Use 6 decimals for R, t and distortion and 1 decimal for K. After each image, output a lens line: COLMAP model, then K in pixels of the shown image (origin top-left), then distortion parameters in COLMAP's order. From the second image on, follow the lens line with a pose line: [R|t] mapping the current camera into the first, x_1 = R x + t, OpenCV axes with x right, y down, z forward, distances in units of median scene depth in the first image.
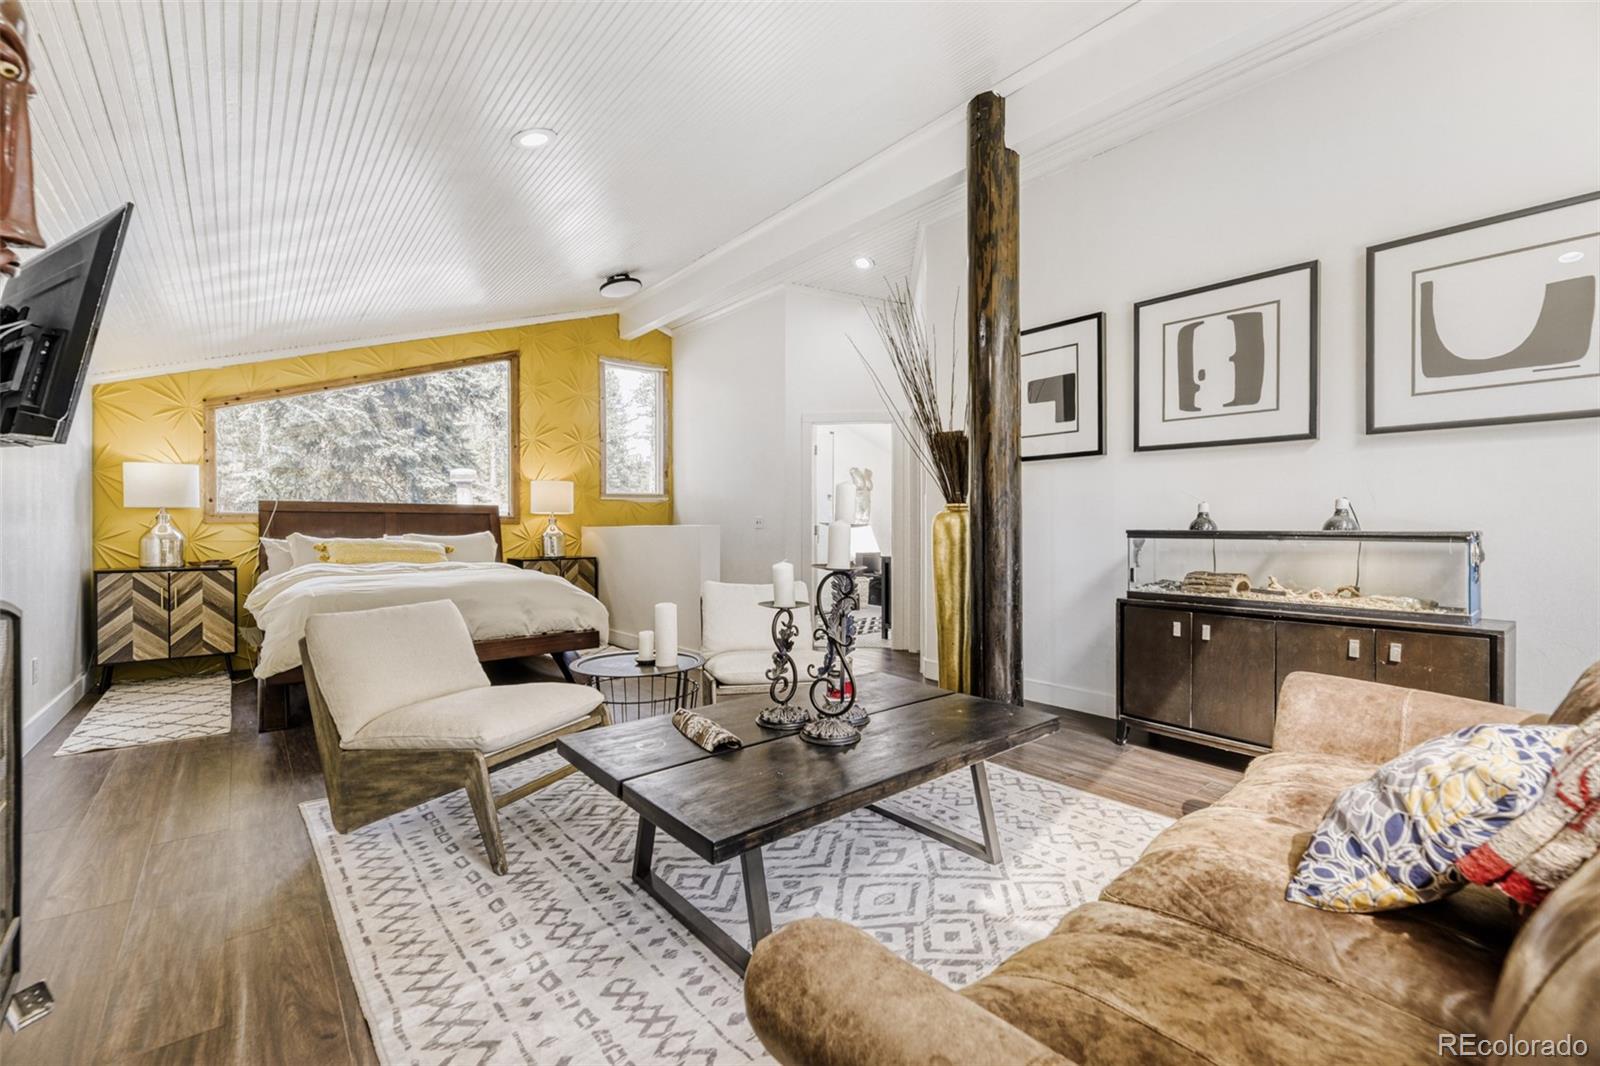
lens RADIAL K [[663.6, 0, 801.5], [0, 663.6, 535.3], [0, 0, 1]] dist [0.001431, -0.000083]
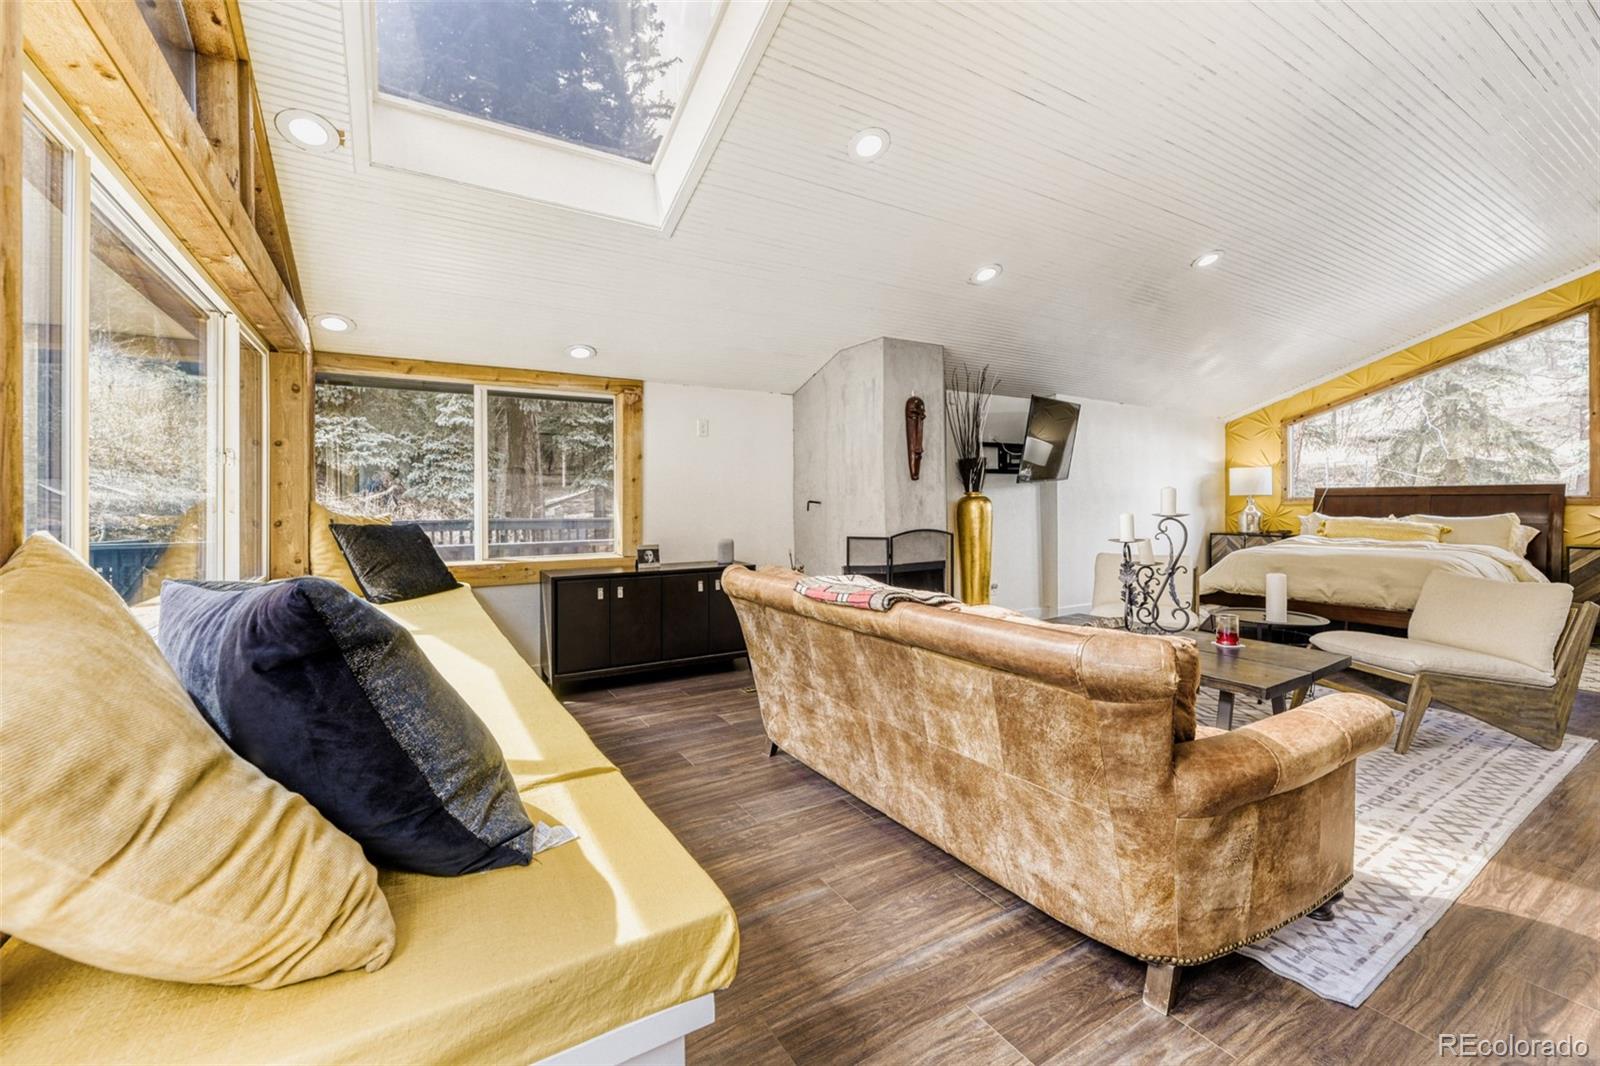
lens RADIAL K [[663.6, 0, 793.1], [0, 663.6, 497.3], [0, 0, 1]] dist [0.001431, -0.000083]
pose [[-0.157971, -0.007636, -0.987414, 1.145256], [-0.006724, 0.999955, -0.006657, -0.028329], [0.987421, 0.005587, -0.158015, 0.261560]]
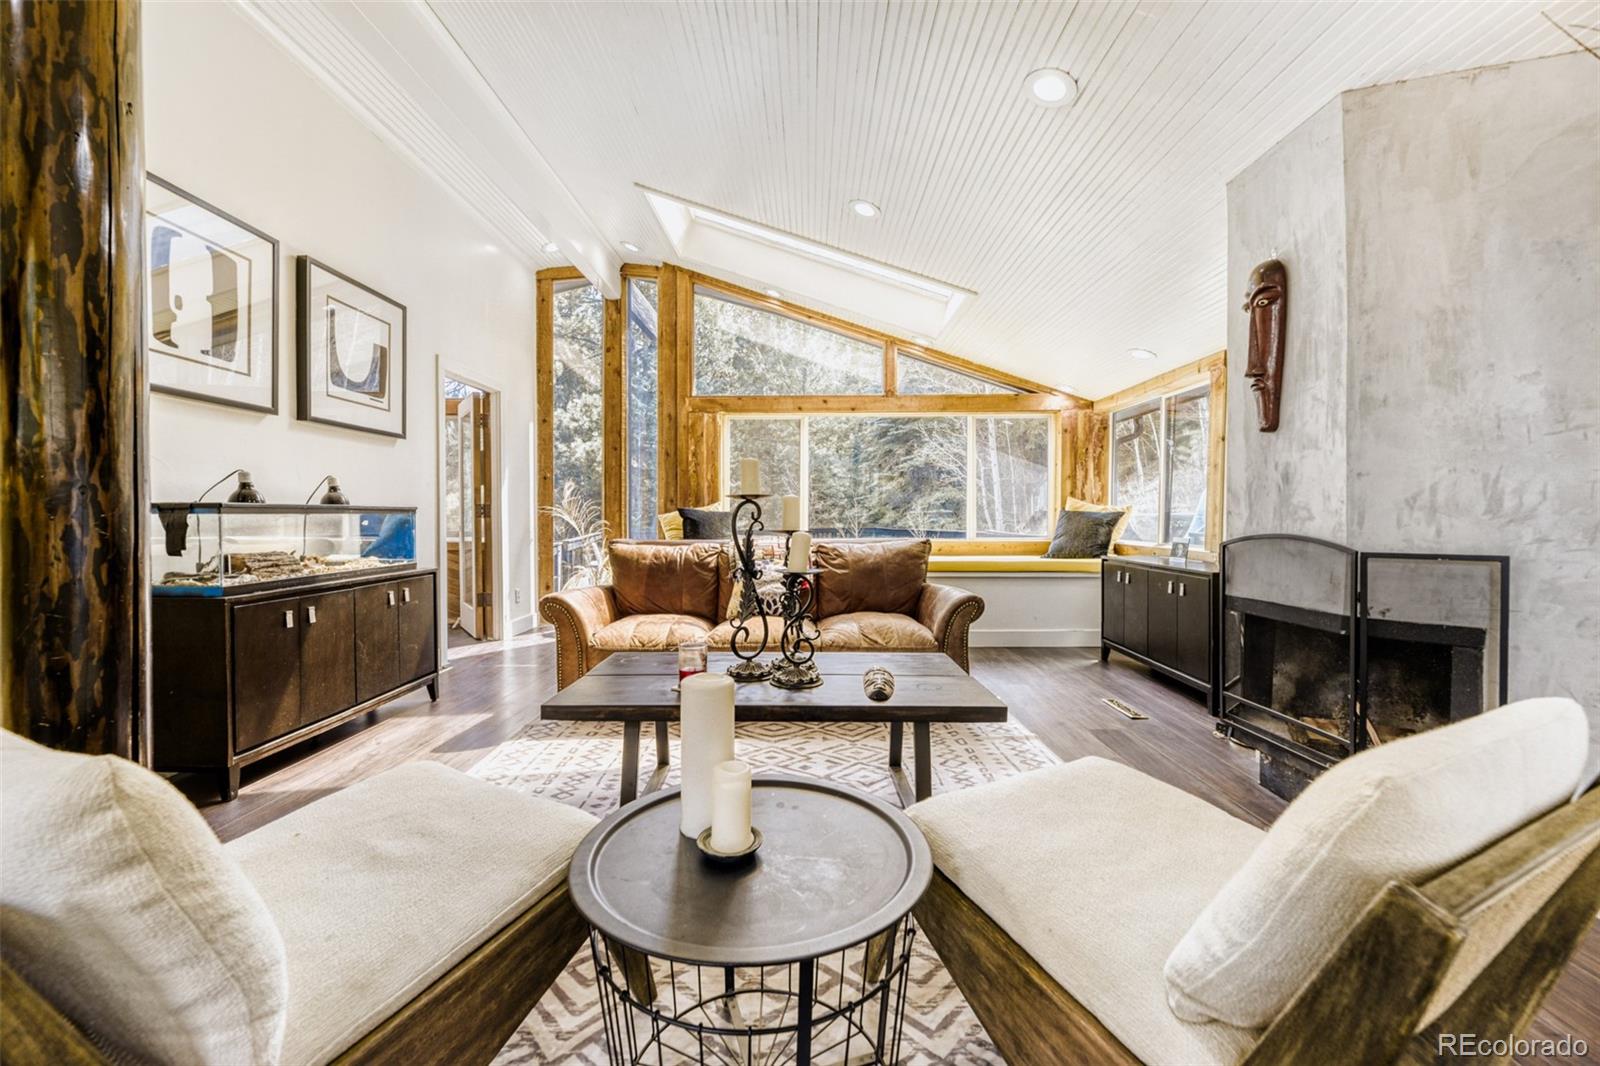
lens RADIAL K [[663.6, 0, 792.1], [0, 663.6, 521.8], [0, 0, 1]] dist [0.001431, -0.000083]
pose [[-0.747733, -0.011751, 0.663895, -0.477407], [0.005397, 0.999703, 0.023774, -0.001119], [-0.663978, 0.021360, -0.747447, 1.185672]]
